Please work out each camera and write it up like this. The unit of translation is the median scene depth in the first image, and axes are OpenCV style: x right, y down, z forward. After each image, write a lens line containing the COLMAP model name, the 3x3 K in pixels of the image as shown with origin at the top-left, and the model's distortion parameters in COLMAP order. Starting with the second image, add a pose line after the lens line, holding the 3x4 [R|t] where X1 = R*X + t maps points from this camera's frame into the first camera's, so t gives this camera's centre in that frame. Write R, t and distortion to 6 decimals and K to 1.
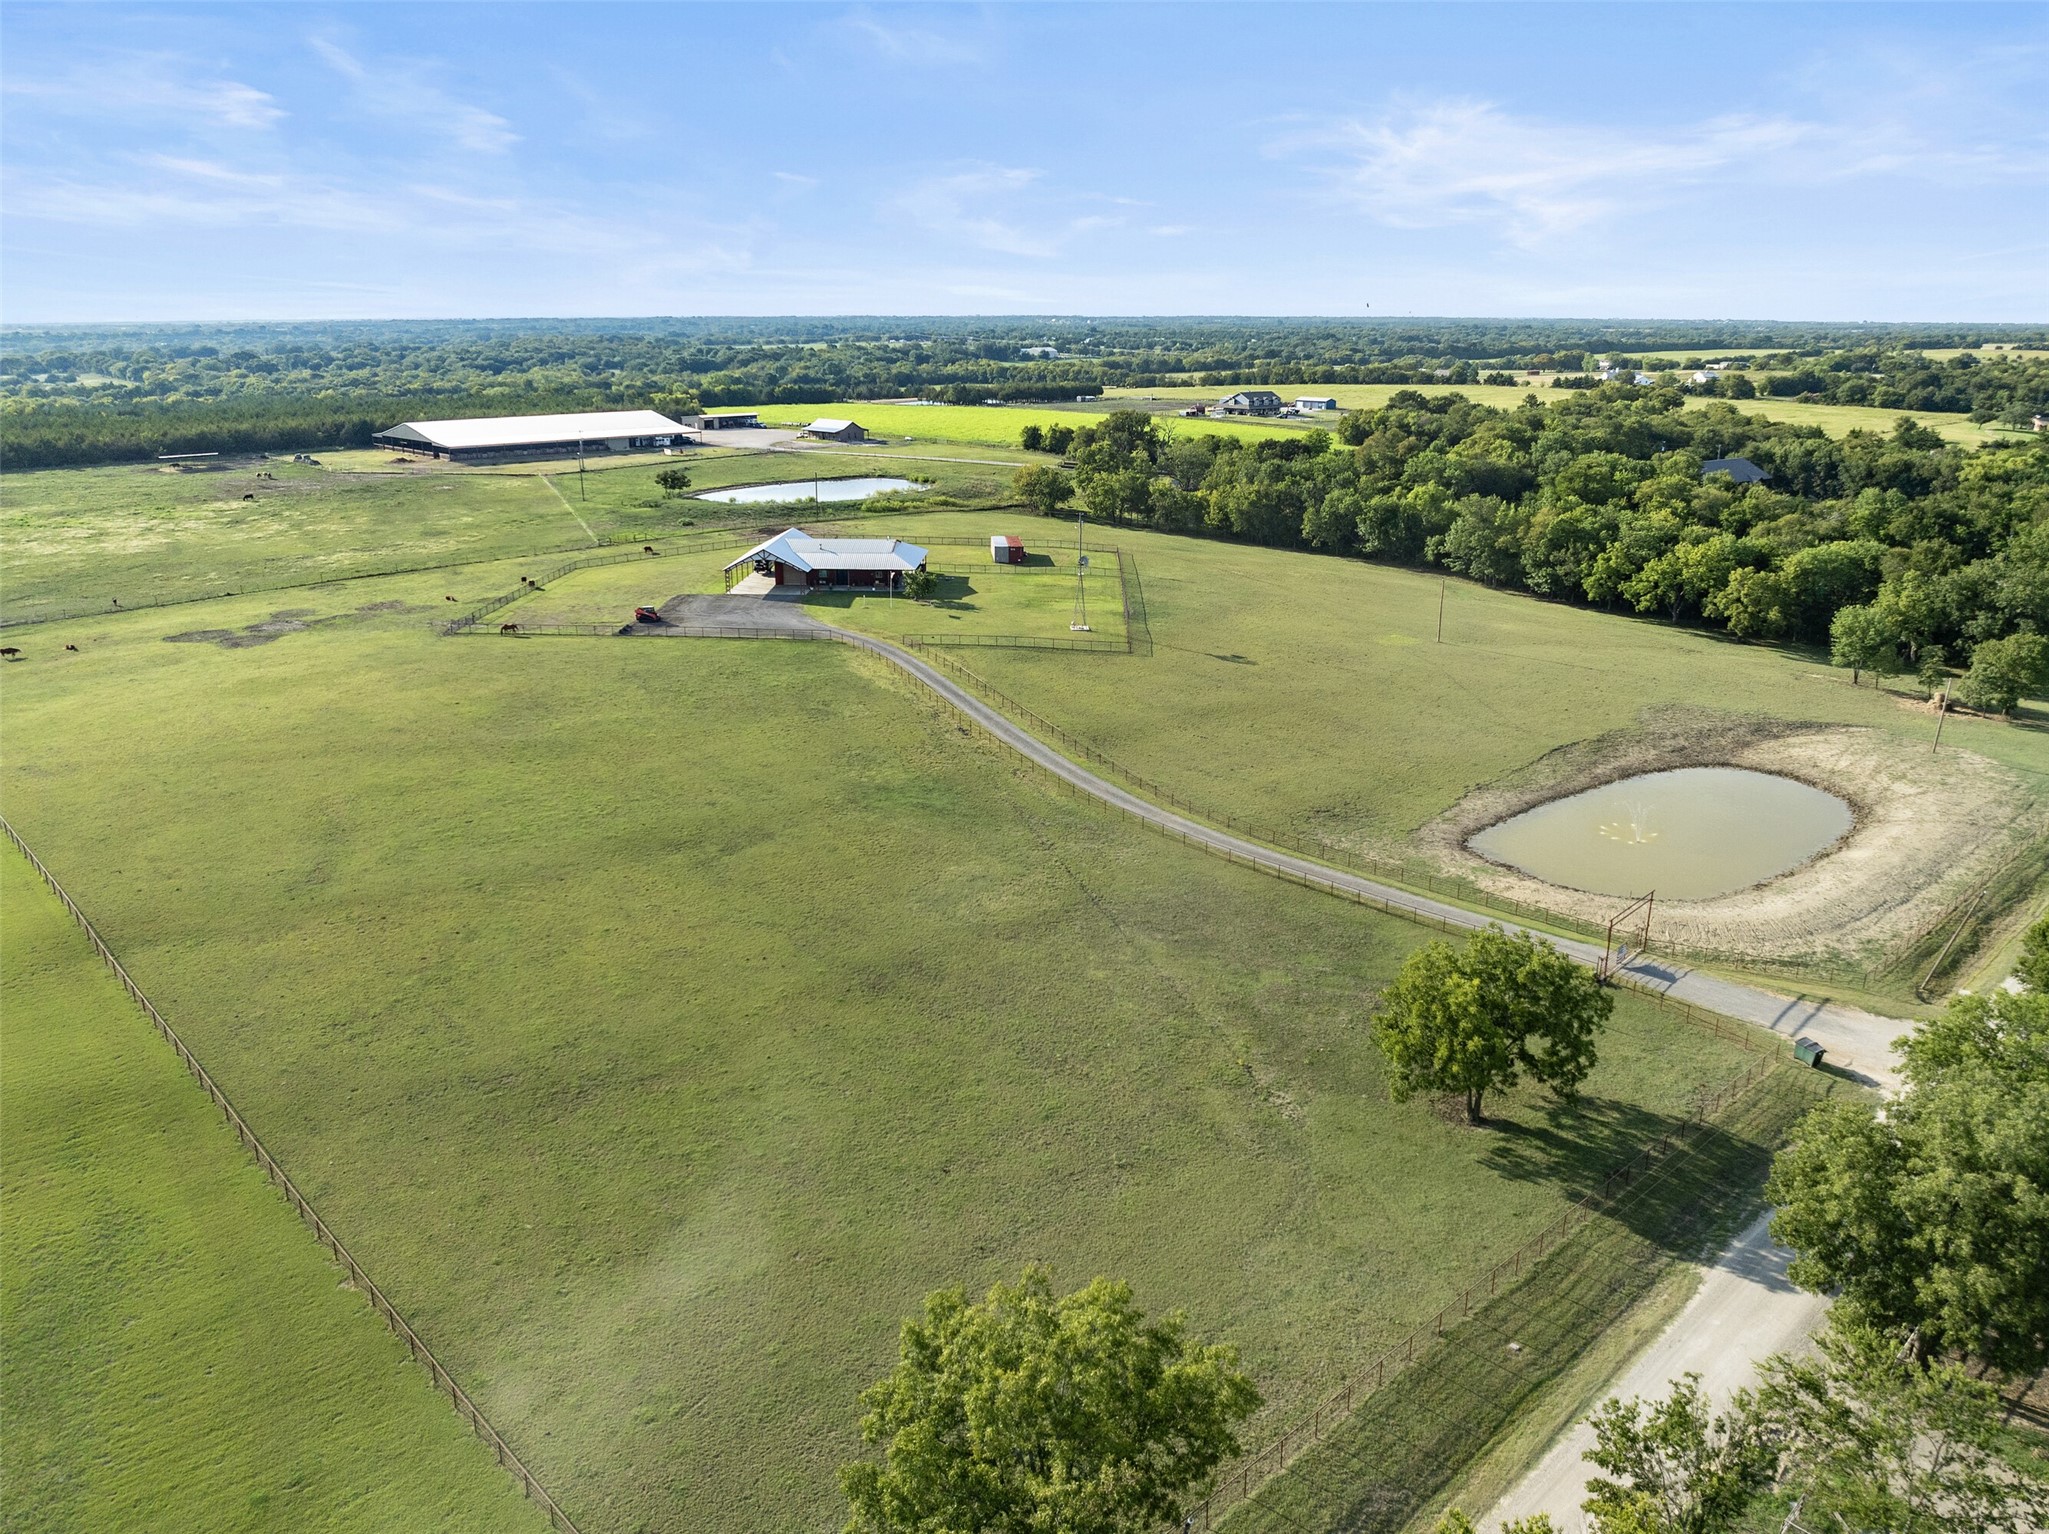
lens RADIAL K [[1426.9, 0, 1024.5], [0, 1426.9, 767.0], [0, 0, 1]] dist [-0.032995, -0.000102]
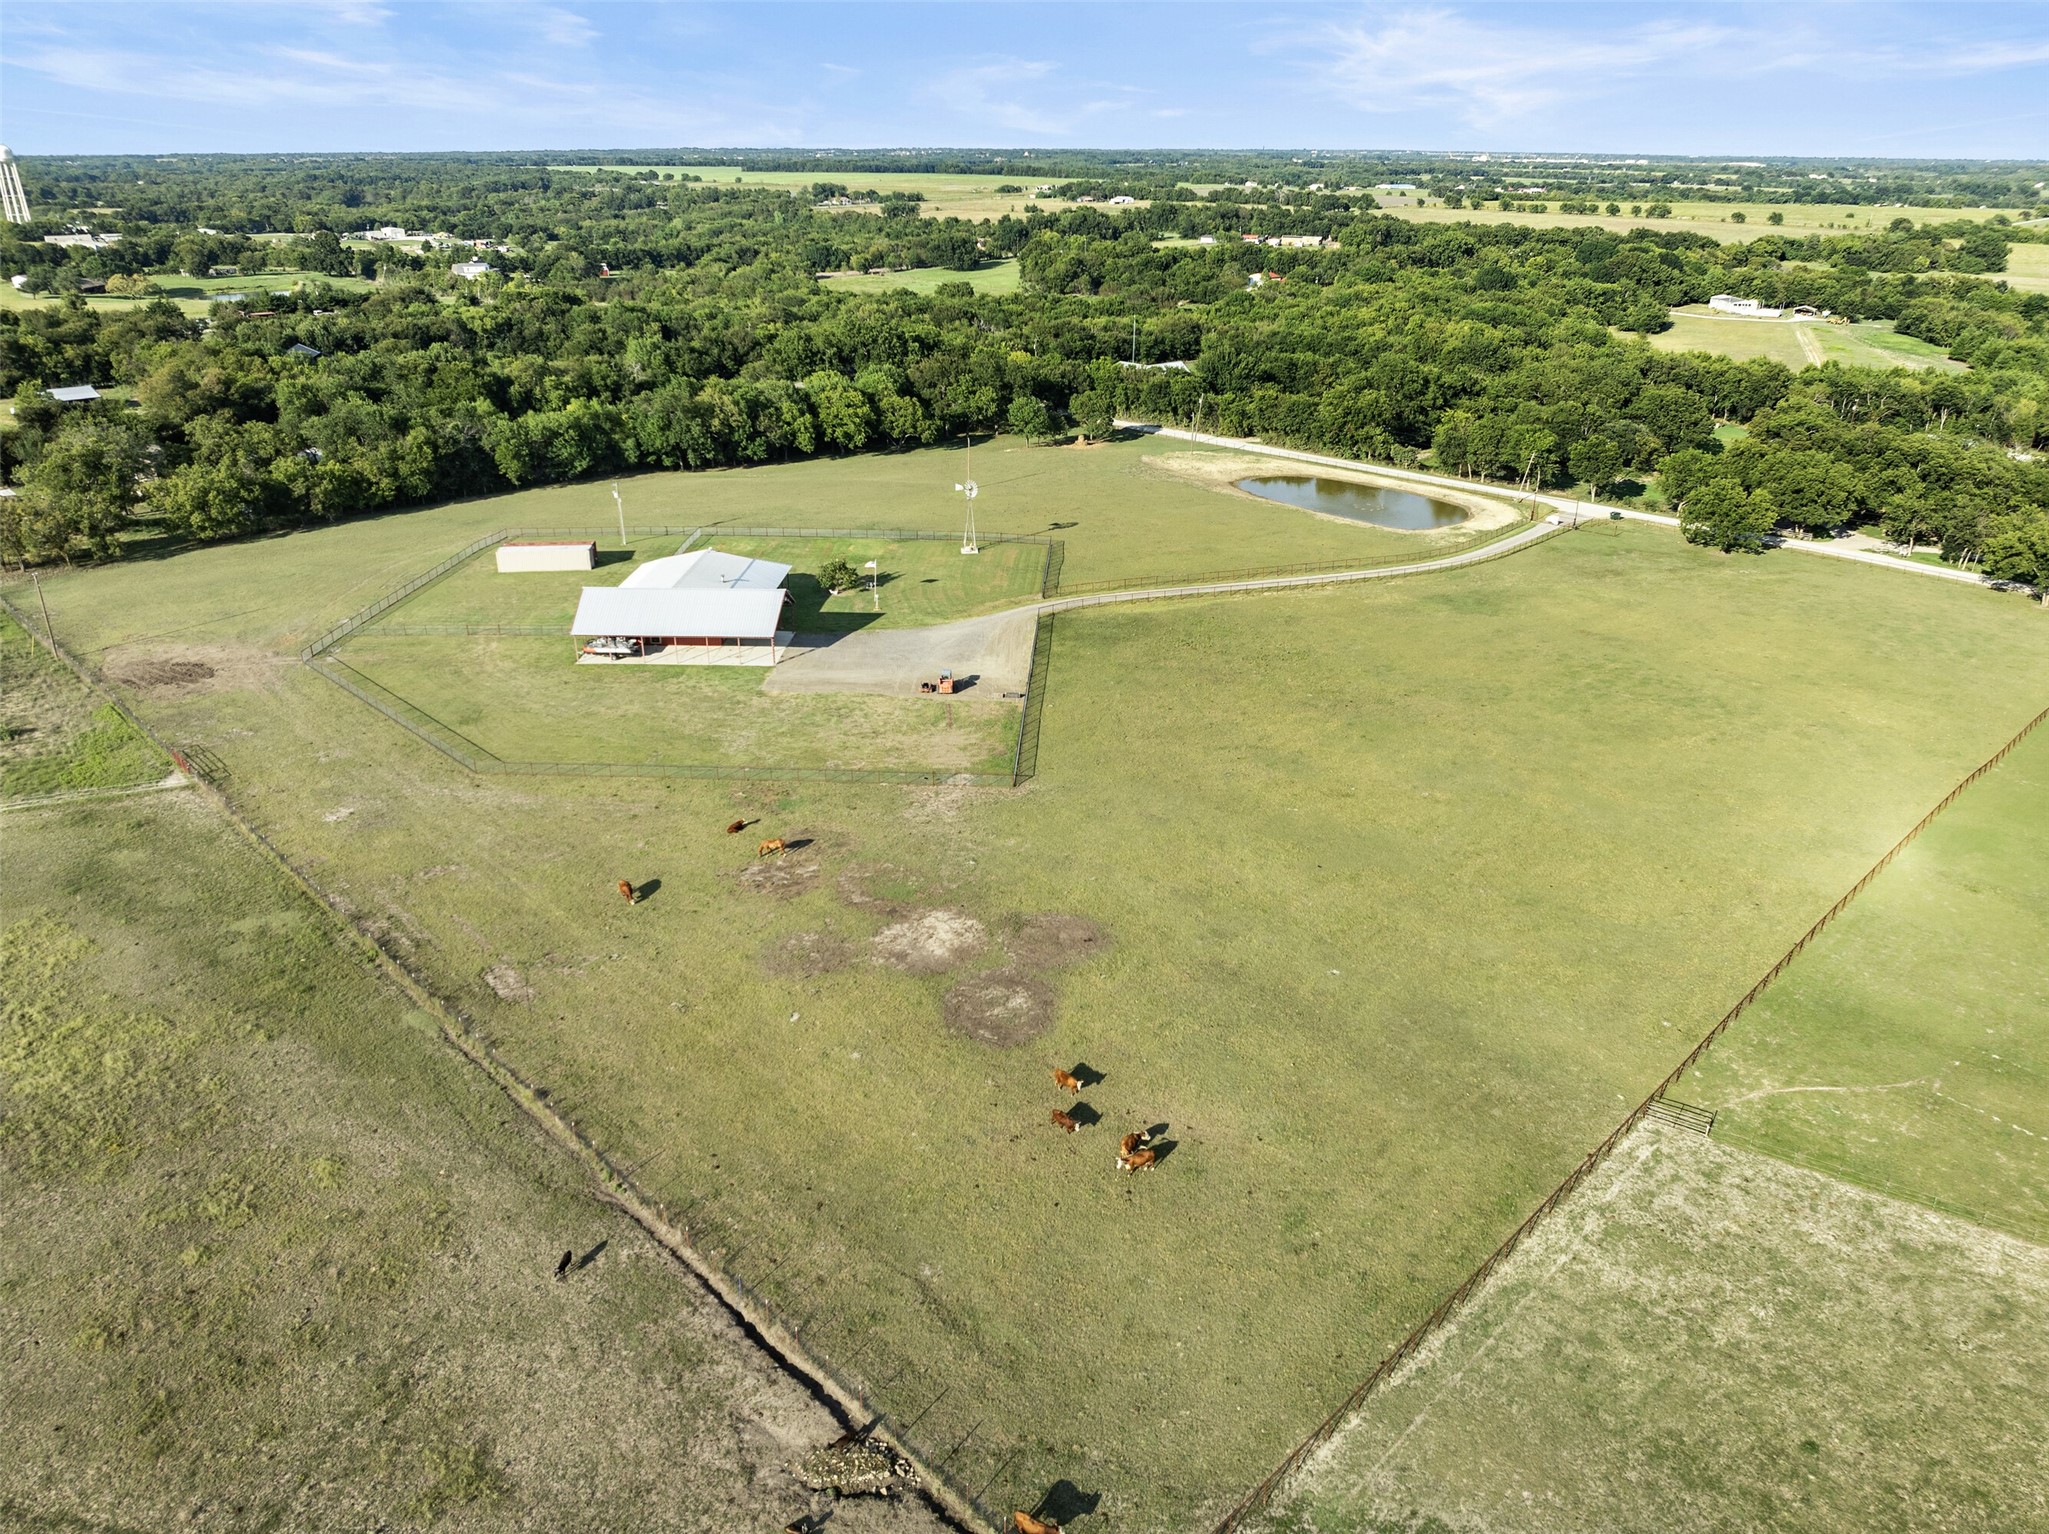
lens RADIAL K [[1426.9, 0, 1024.5], [0, 1426.9, 767.0], [0, 0, 1]] dist [-0.032995, -0.000102]
pose [[0.028561, -0.414889, 0.909423, -0.702462], [0.291015, 0.873836, 0.389514, -0.259992], [-0.956292, 0.253531, 0.145697, 0.608649]]
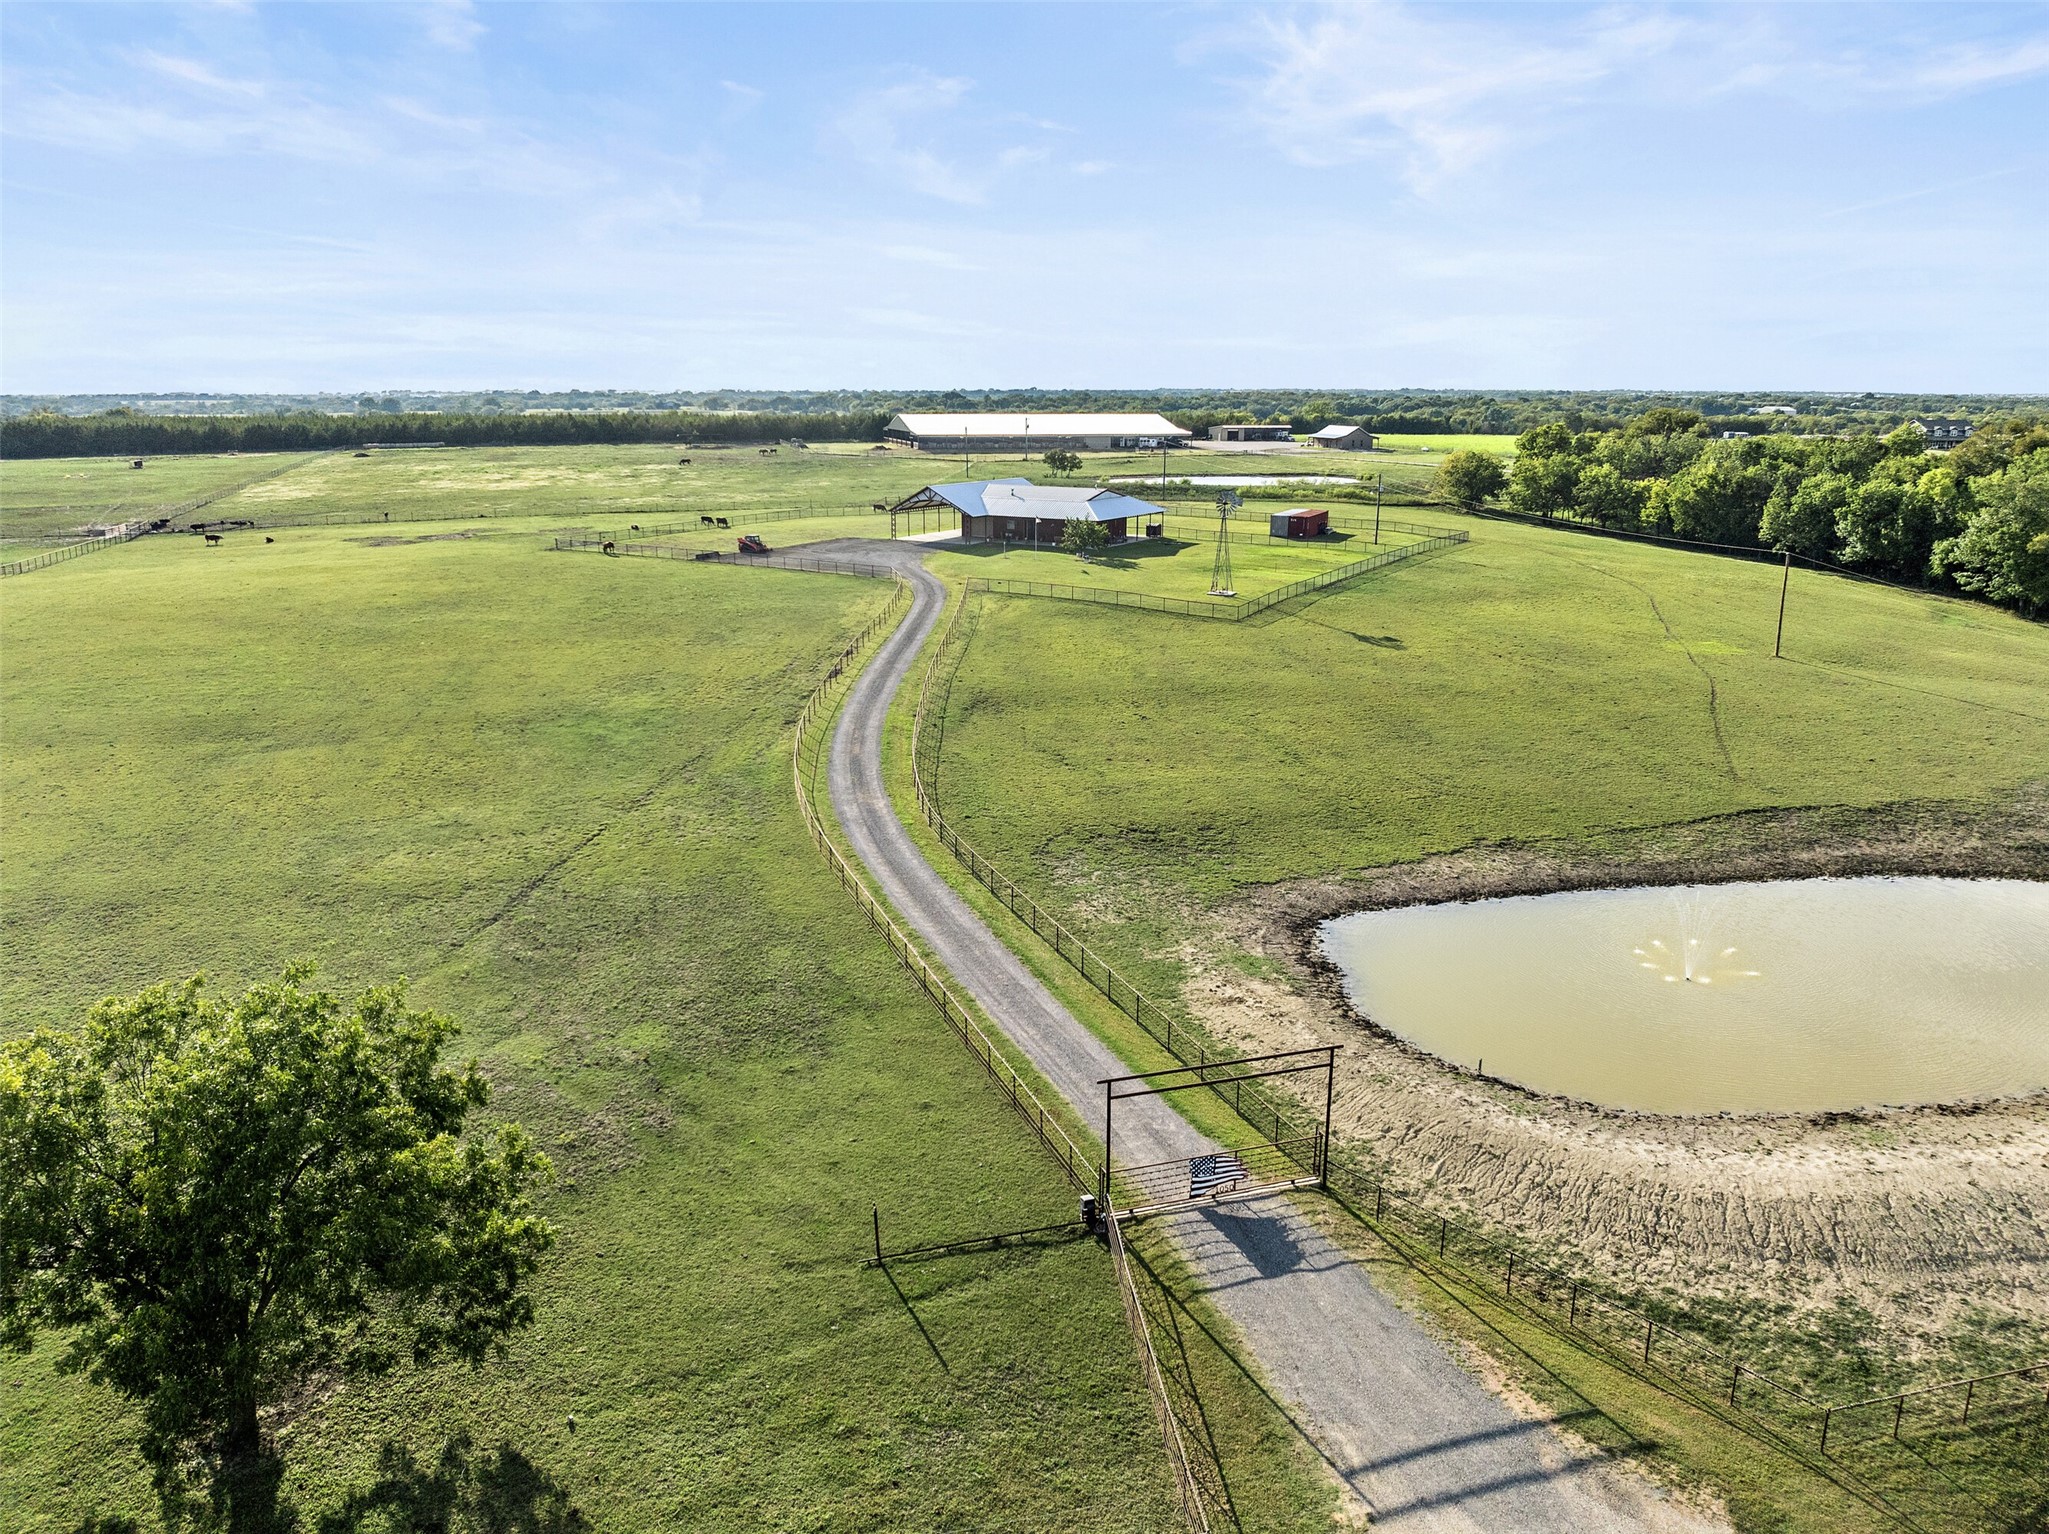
lens RADIAL K [[1419.6, 0, 1024.5], [0, 1419.6, 767.0], [0, 0, 1]] dist [-0.054139, 0.001763]
pose [[0.876140, 0.119222, -0.467081, 0.215722], [-0.139920, 0.990115, -0.009733, 0.008667], [0.461304, 0.073881, 0.884161, 0.230450]]
